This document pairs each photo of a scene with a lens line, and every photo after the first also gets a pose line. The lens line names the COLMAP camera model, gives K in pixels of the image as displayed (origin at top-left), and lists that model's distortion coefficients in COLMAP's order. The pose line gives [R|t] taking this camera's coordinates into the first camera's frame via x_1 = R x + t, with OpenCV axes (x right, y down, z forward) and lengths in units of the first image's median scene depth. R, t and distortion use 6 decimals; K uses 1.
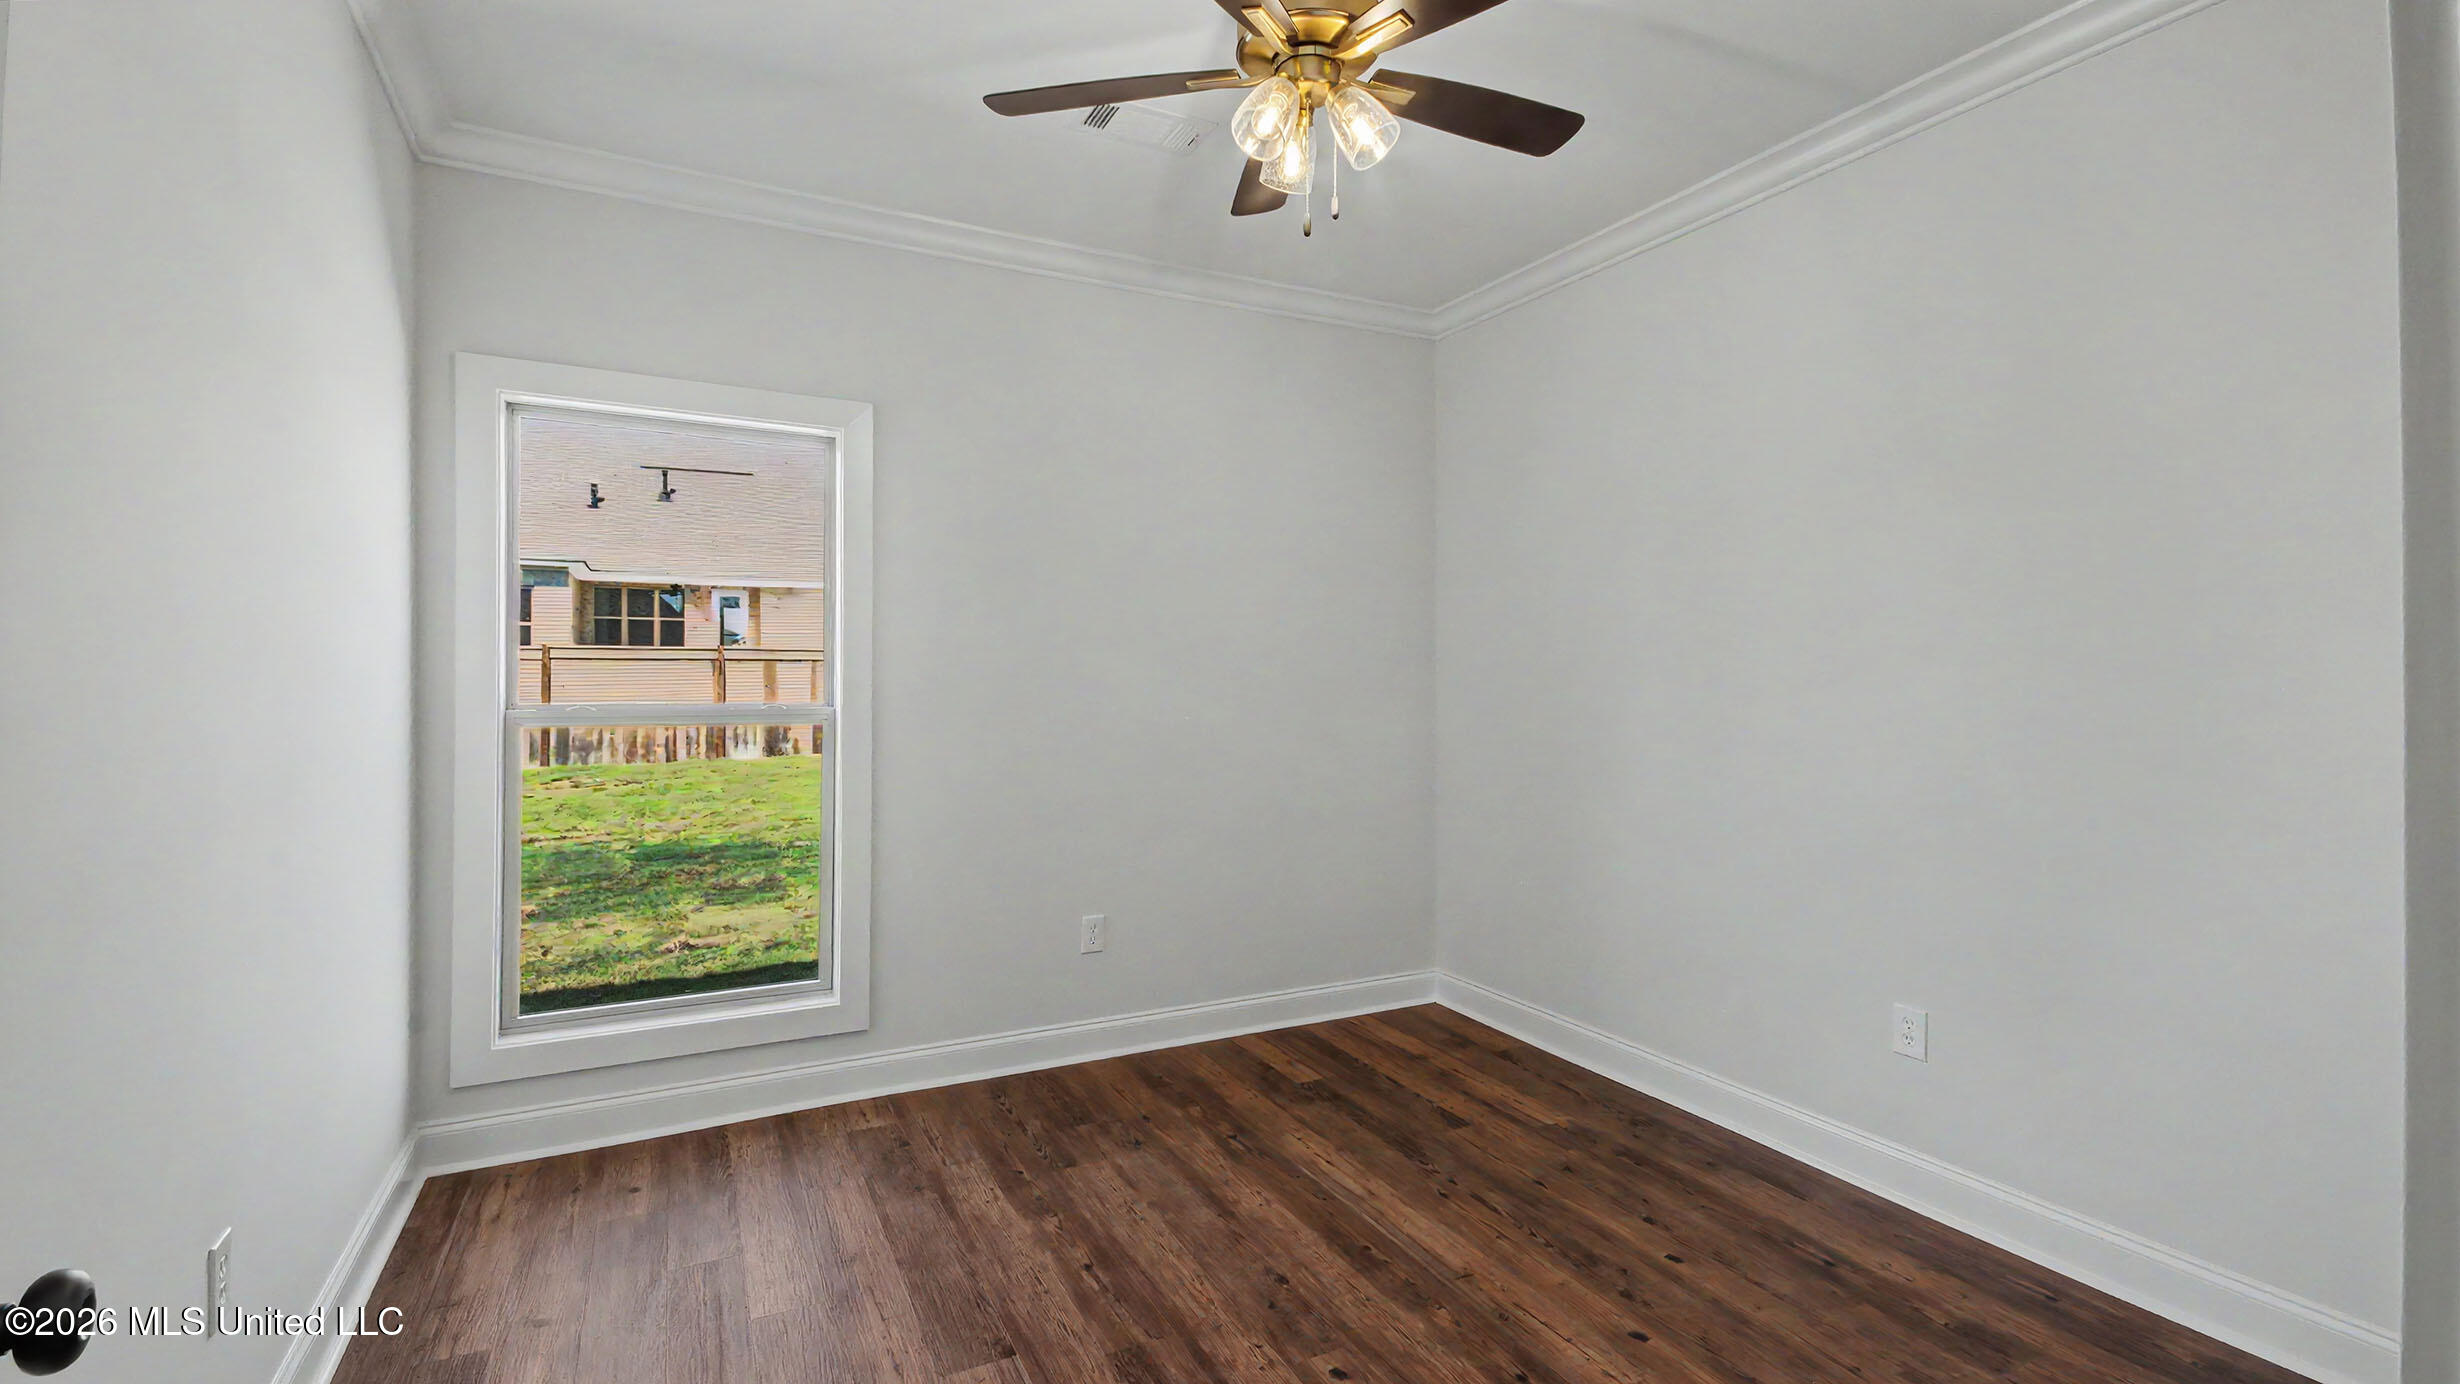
lens RADIAL K [[1070.1, 0, 1234.6], [0, 1070.1, 685.9], [0, 0, 1]] dist [0.001276, 0.000095]
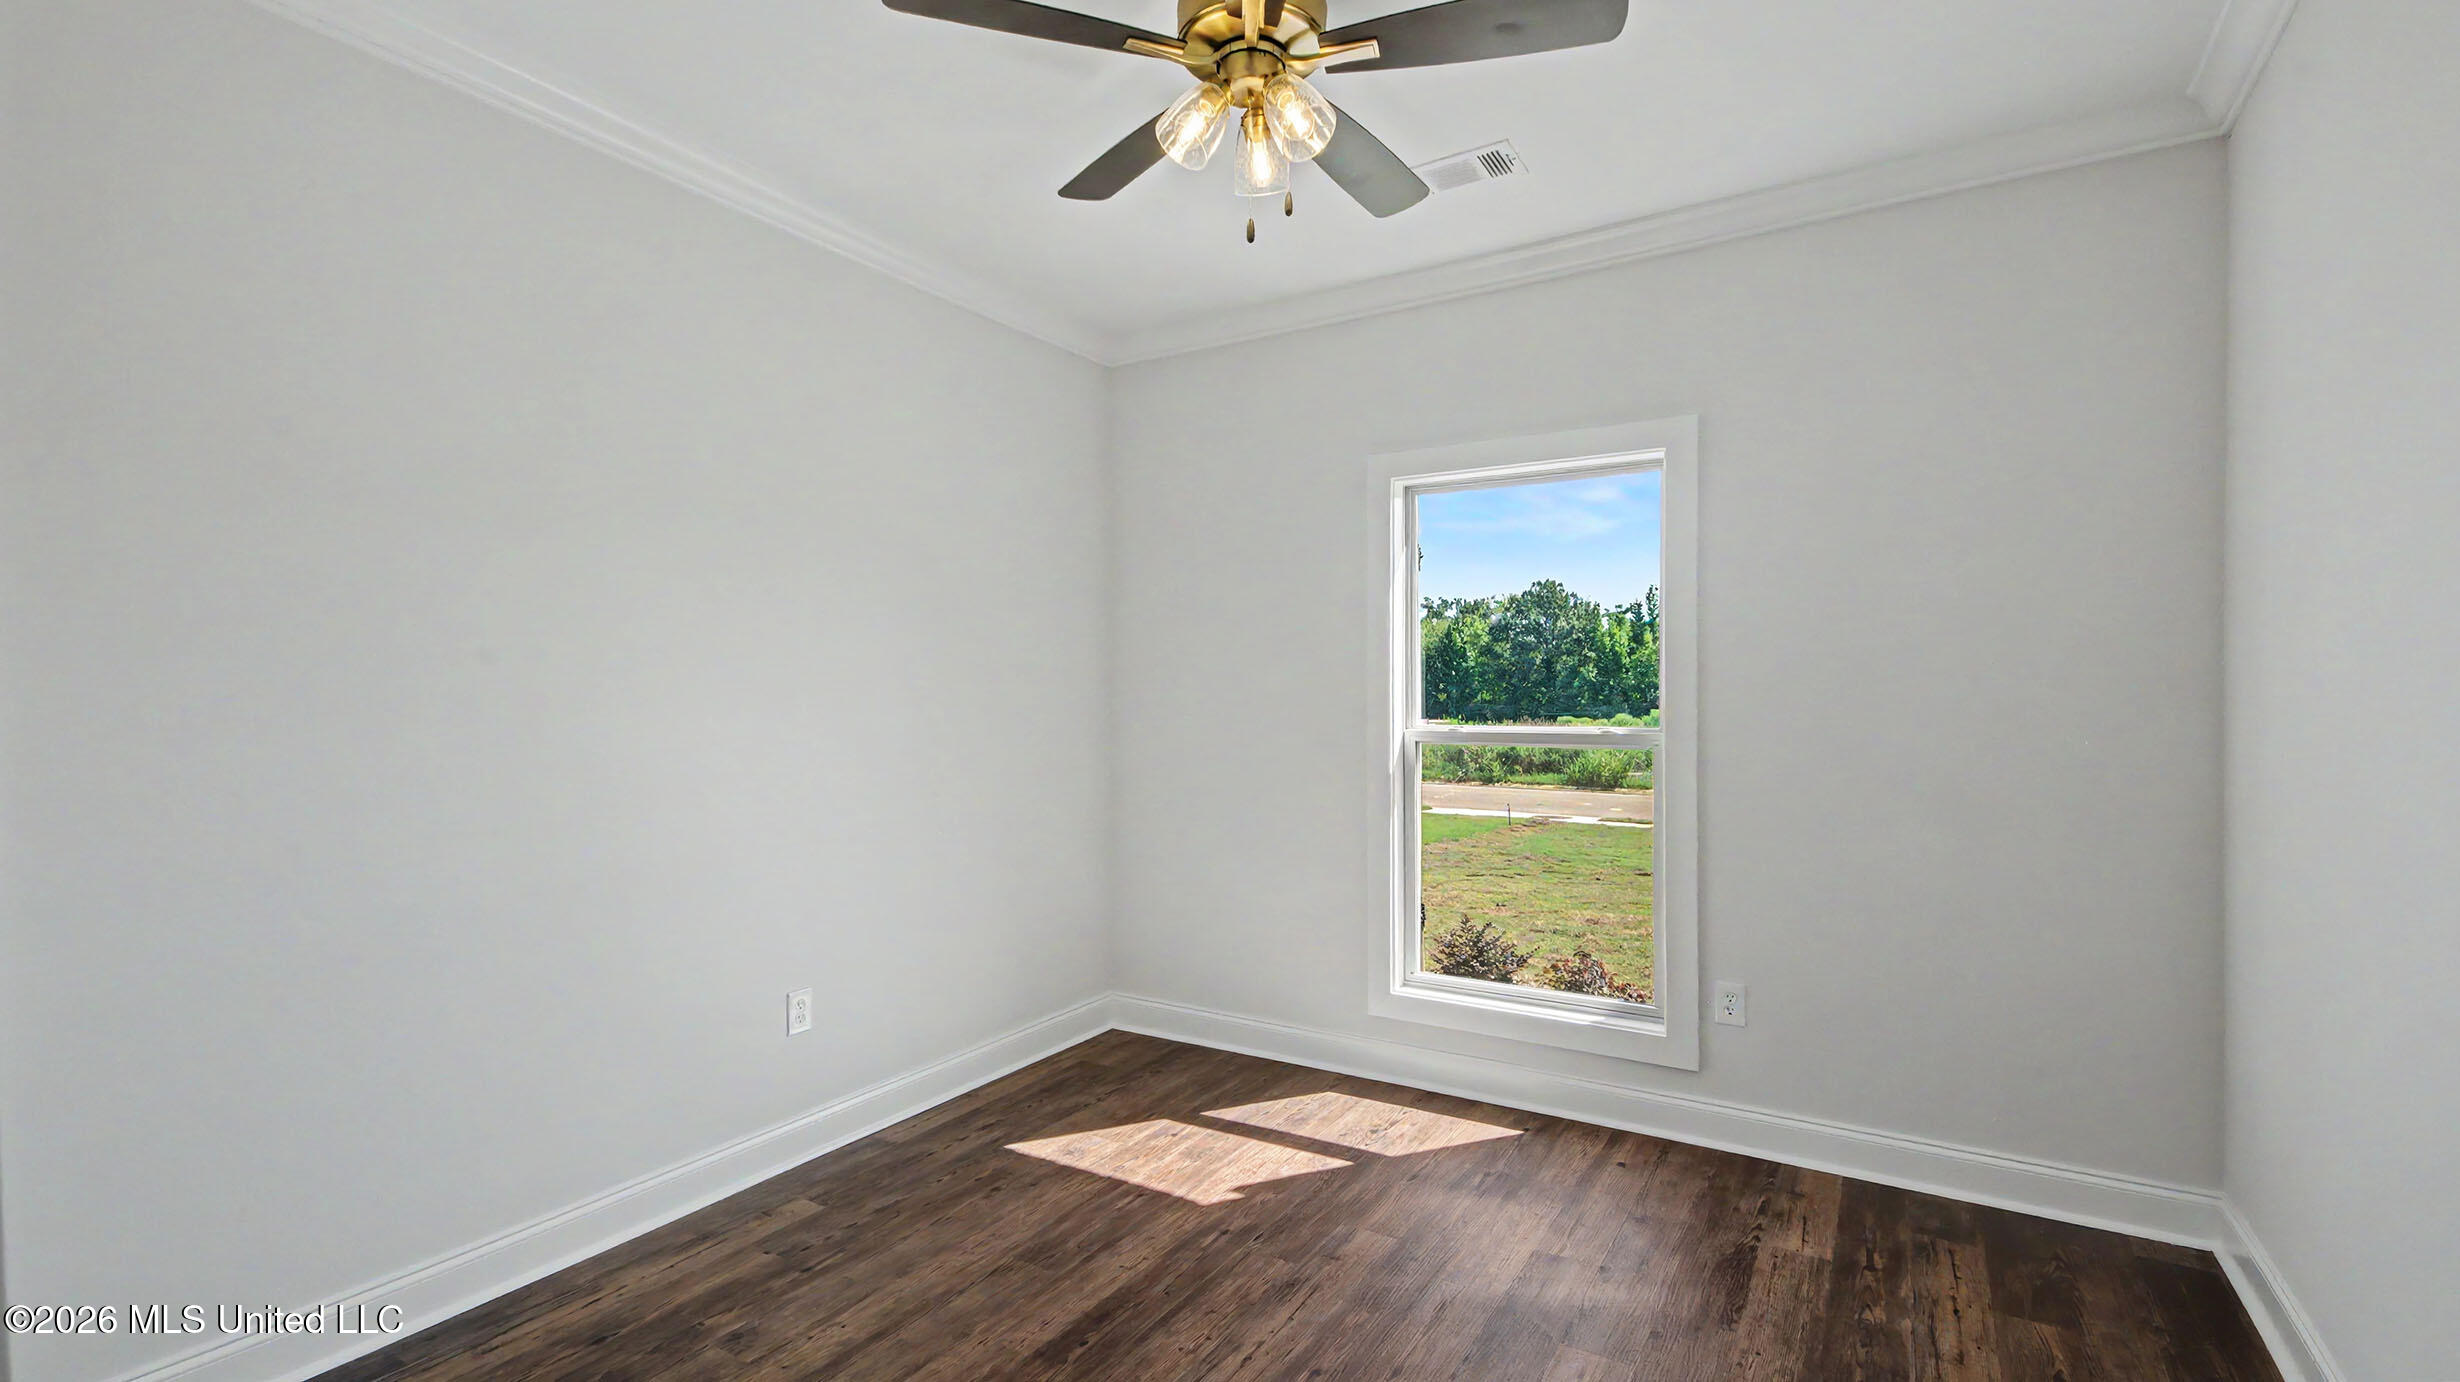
lens RADIAL K [[1070.1, 0, 1234.6], [0, 1070.1, 684.9], [0, 0, 1]] dist [0.001276, 0.000095]
pose [[0.495009, -0.022472, -0.868597, 0.294595], [-0.001871, 0.999636, -0.026928, 0.003502], [0.868886, 0.014955, 0.494787, 0.167524]]
